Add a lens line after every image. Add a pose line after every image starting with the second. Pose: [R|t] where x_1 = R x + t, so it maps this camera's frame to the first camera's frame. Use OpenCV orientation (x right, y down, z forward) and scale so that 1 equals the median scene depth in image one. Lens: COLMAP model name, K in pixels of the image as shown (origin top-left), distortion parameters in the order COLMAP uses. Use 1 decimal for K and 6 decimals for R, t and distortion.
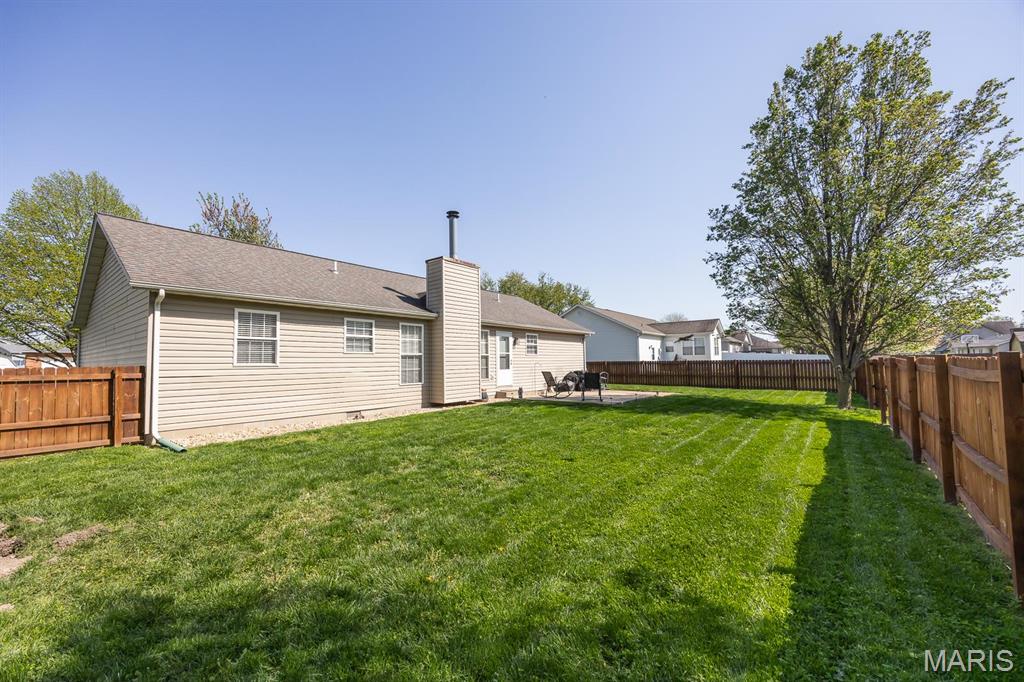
lens RADIAL K [[398.4, 0, 521.3], [0, 398.4, 346.7], [0, 0, 1]] dist [0.001785, -0.000186]
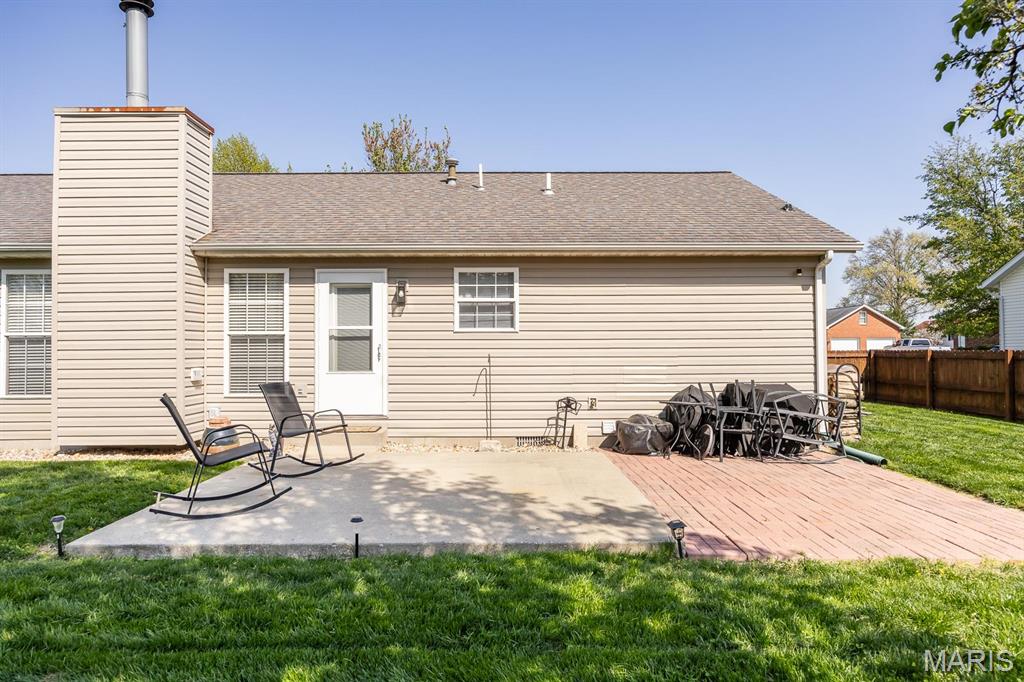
lens RADIAL K [[667.3, 0, 511.7], [0, 667.3, 340.4], [0, 0, 1]] dist [0.007098, 0.004308]
pose [[0.600448, -0.001132, -0.799663, 0.551311], [0.025722, 0.999509, 0.017899, 0.021002], [0.799250, -0.031317, 0.600182, 0.764378]]
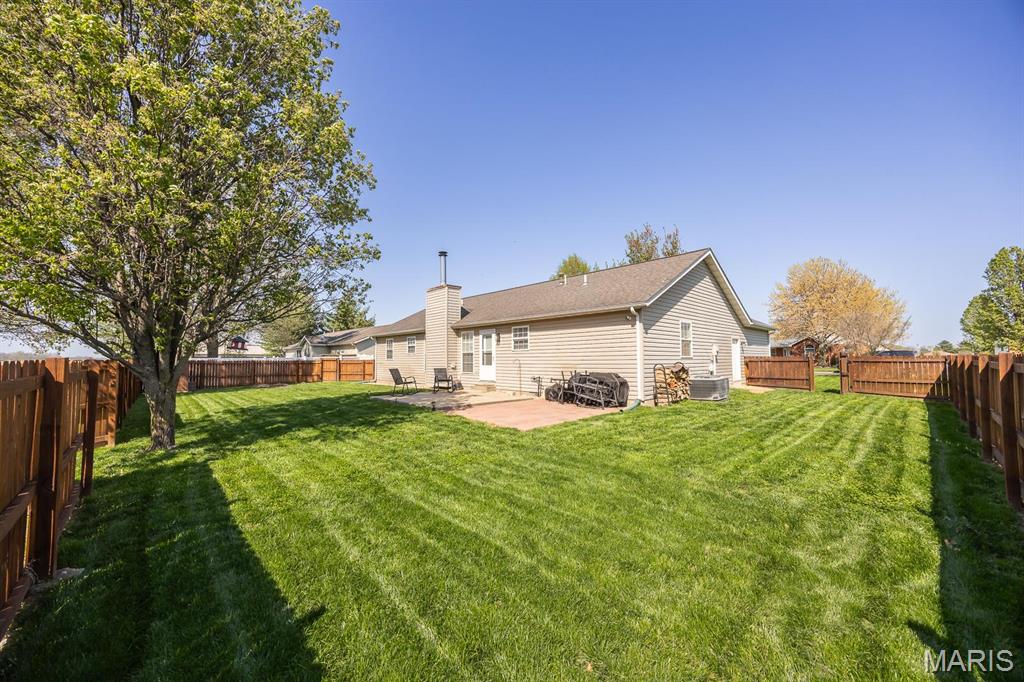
lens RADIAL K [[398.4, 0, 520.0], [0, 398.4, 341.6], [0, 0, 1]] dist [0.001785, -0.000186]
pose [[-0.172755, -0.030069, -0.984506, 1.004745], [0.046422, 0.998175, -0.038632, 0.039454], [0.983870, -0.052377, -0.171043, 1.294651]]
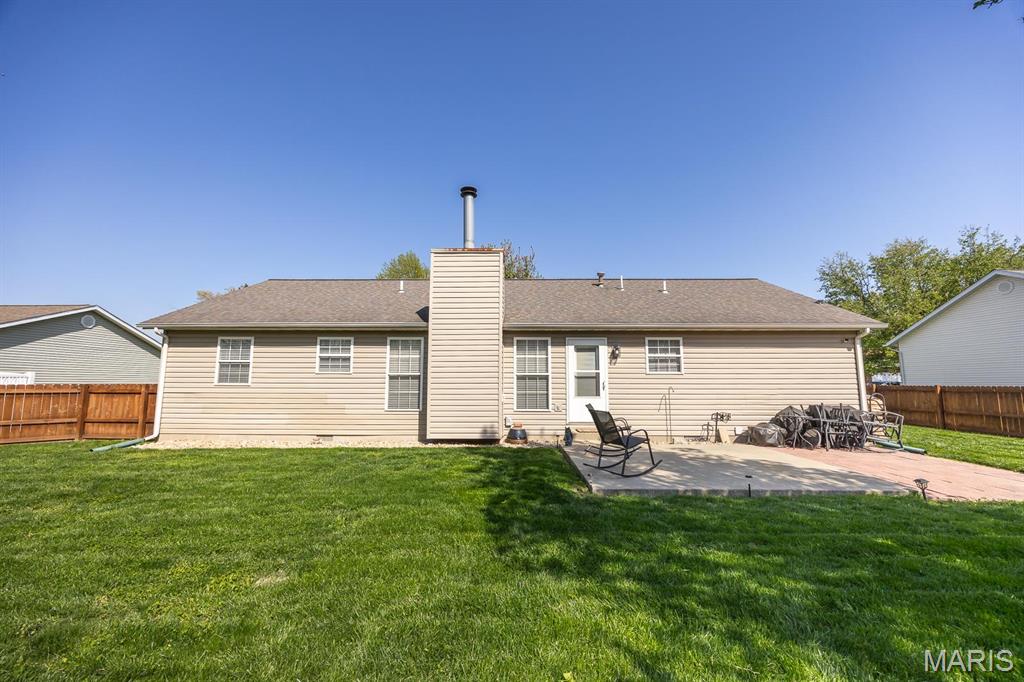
lens RADIAL K [[398.4, 0, 512.8], [0, 398.4, 344.6], [0, 0, 1]] dist [0.001785, -0.000186]
pose [[0.590320, -0.068601, -0.804249, 0.412384], [0.021001, 0.997350, -0.069658, 0.015767], [0.806896, 0.024231, 0.590197, 0.537445]]
